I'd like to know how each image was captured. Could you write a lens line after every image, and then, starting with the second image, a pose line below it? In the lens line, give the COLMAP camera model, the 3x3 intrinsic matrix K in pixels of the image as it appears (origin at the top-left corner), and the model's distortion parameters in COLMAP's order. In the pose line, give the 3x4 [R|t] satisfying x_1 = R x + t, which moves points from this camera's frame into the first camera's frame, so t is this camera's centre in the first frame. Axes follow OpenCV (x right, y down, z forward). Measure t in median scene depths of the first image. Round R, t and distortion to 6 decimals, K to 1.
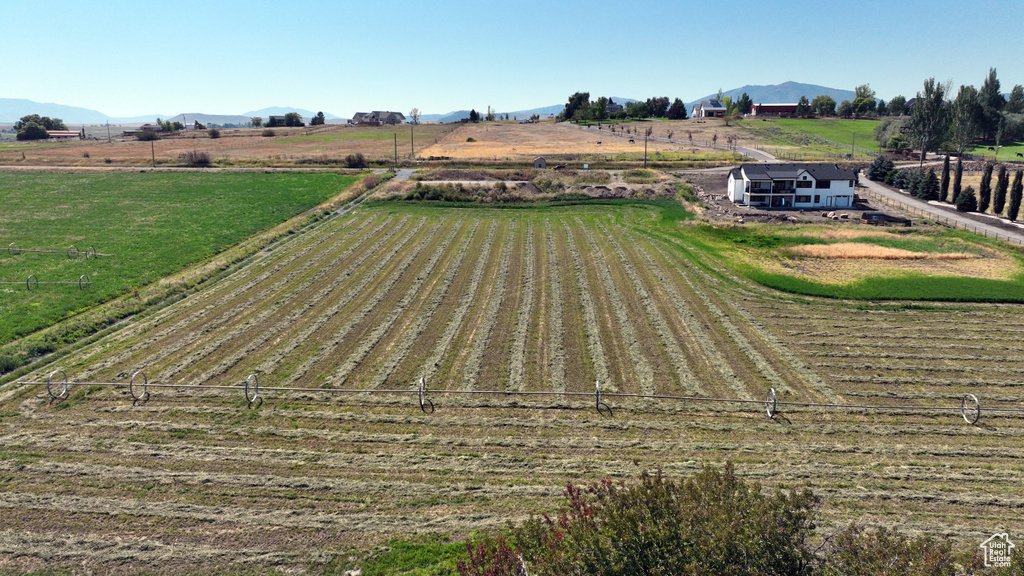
lens RADIAL K [[716.9, 0, 515.0], [0, 716.9, 289.1], [0, 0, 1]] dist [-0.008324, 0.025154]
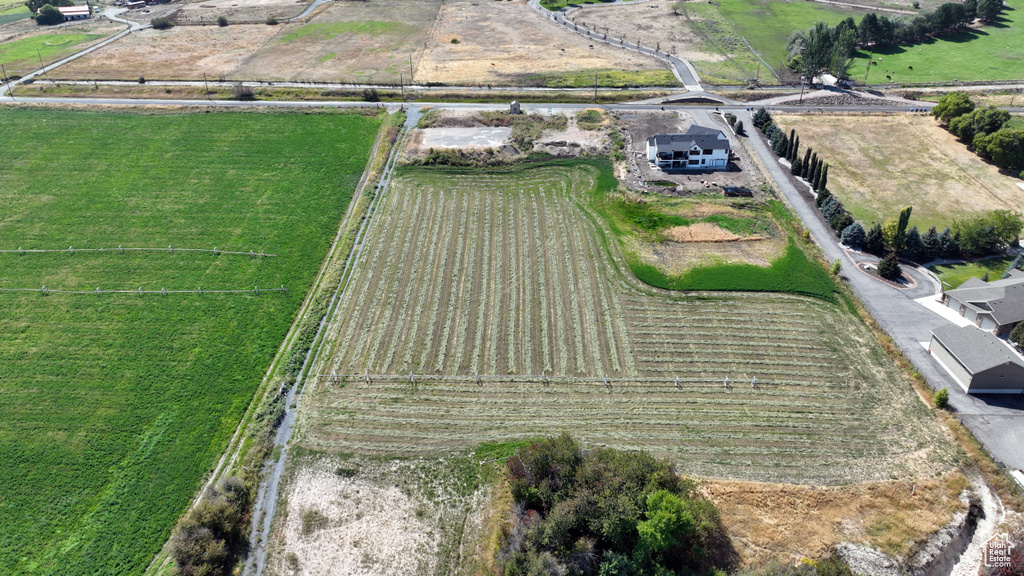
lens RADIAL K [[716.9, 0, 515.0], [0, 716.9, 289.1], [0, 0, 1]] dist [-0.008324, 0.025154]
pose [[0.999148, -0.024274, 0.033364, -0.052816], [0.013514, 0.956554, 0.291243, -0.698373], [-0.038984, -0.290545, 0.956067, -1.076790]]
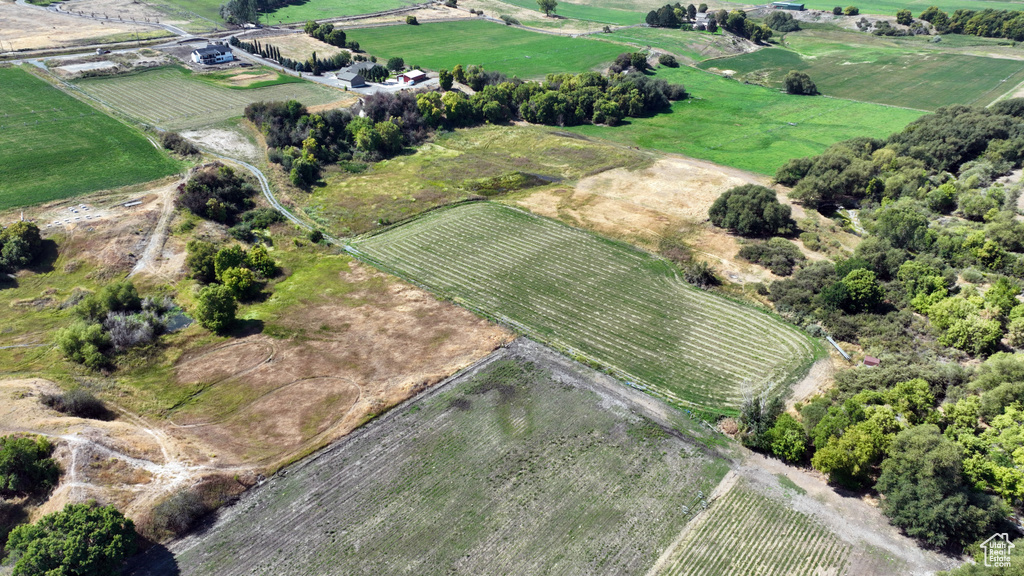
lens RADIAL K [[716.9, 0, 515.0], [0, 716.9, 289.1], [0, 0, 1]] dist [-0.008324, 0.025154]
pose [[0.637462, -0.352168, 0.685288, -2.909860], [0.147110, 0.928697, 0.340412, -0.152020], [-0.756308, -0.116187, 0.643816, -4.846640]]
